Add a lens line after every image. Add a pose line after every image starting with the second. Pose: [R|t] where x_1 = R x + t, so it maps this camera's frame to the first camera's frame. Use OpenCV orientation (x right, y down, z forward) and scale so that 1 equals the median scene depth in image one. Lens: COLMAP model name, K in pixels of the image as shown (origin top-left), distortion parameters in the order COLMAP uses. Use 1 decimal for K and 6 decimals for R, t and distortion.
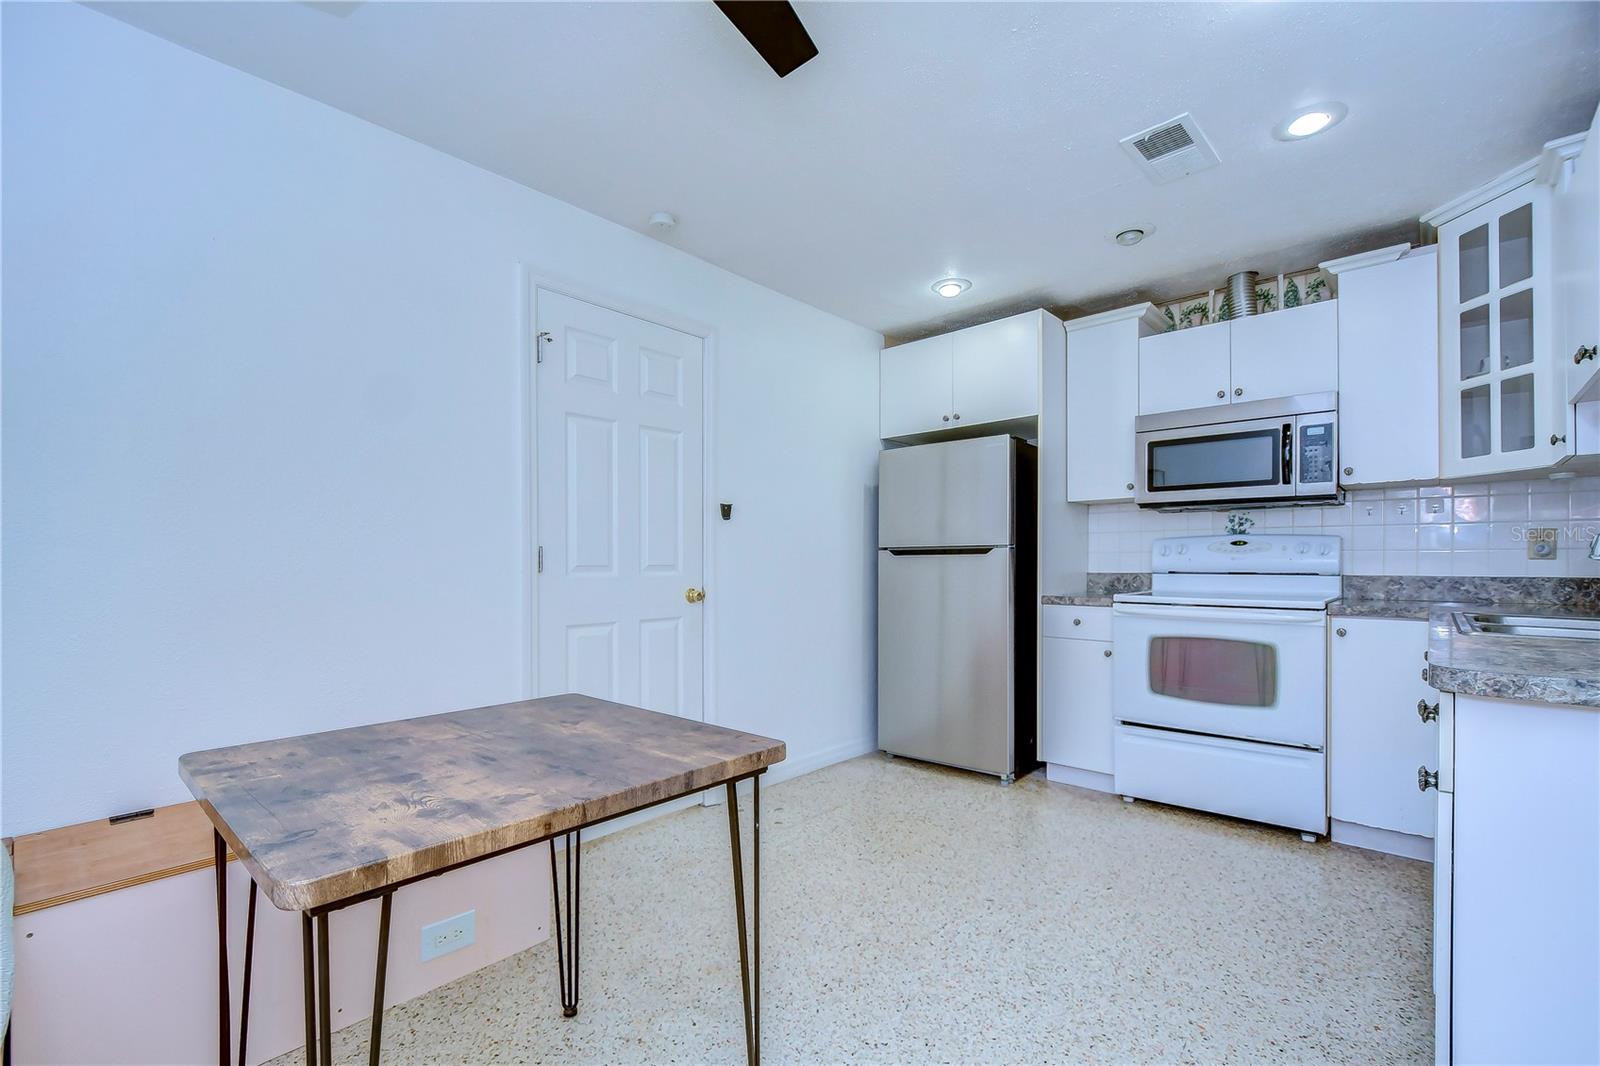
lens RADIAL K [[688.4, 0, 799.1], [0, 688.4, 563.4], [0, 0, 1]] dist [0.000248, -0.000171]
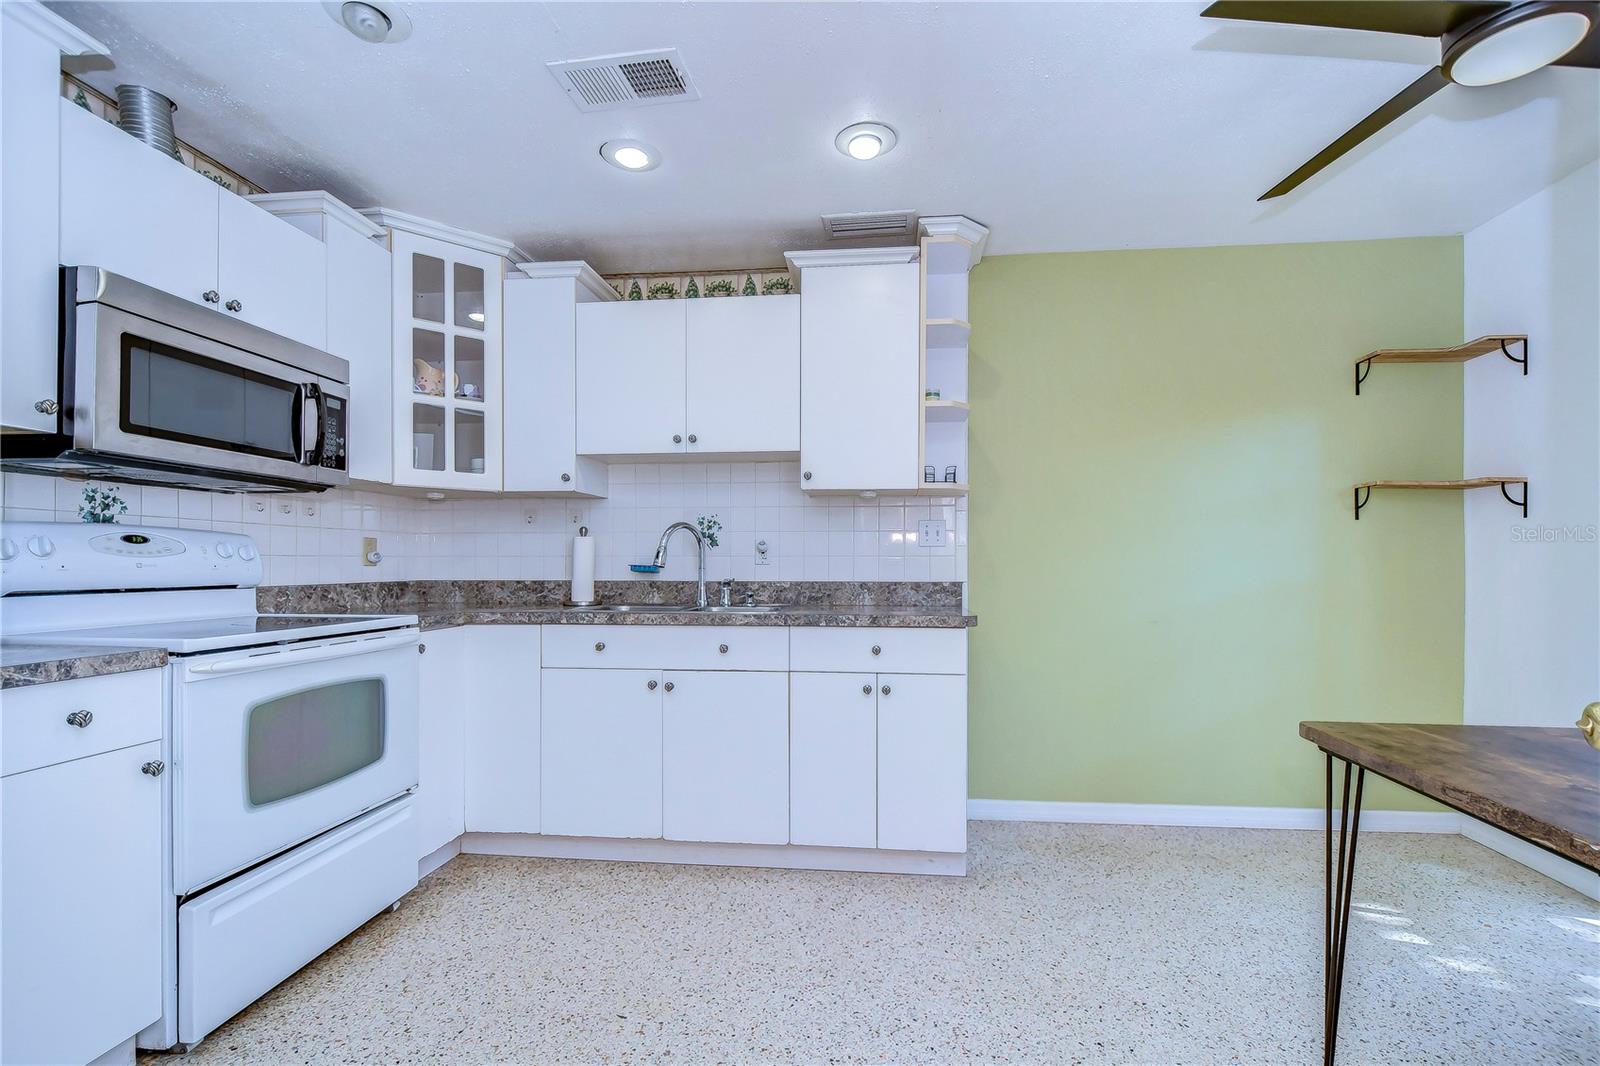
lens RADIAL K [[720.2, 0, 806.1], [0, 720.2, 562.2], [0, 0, 1]] dist [0.012666, 0.000023]
pose [[-0.573000, 0.001668, 0.819554, -0.244102], [0.003591, 0.999993, 0.000475, -0.009387], [-0.819547, 0.003215, -0.573002, 1.057155]]
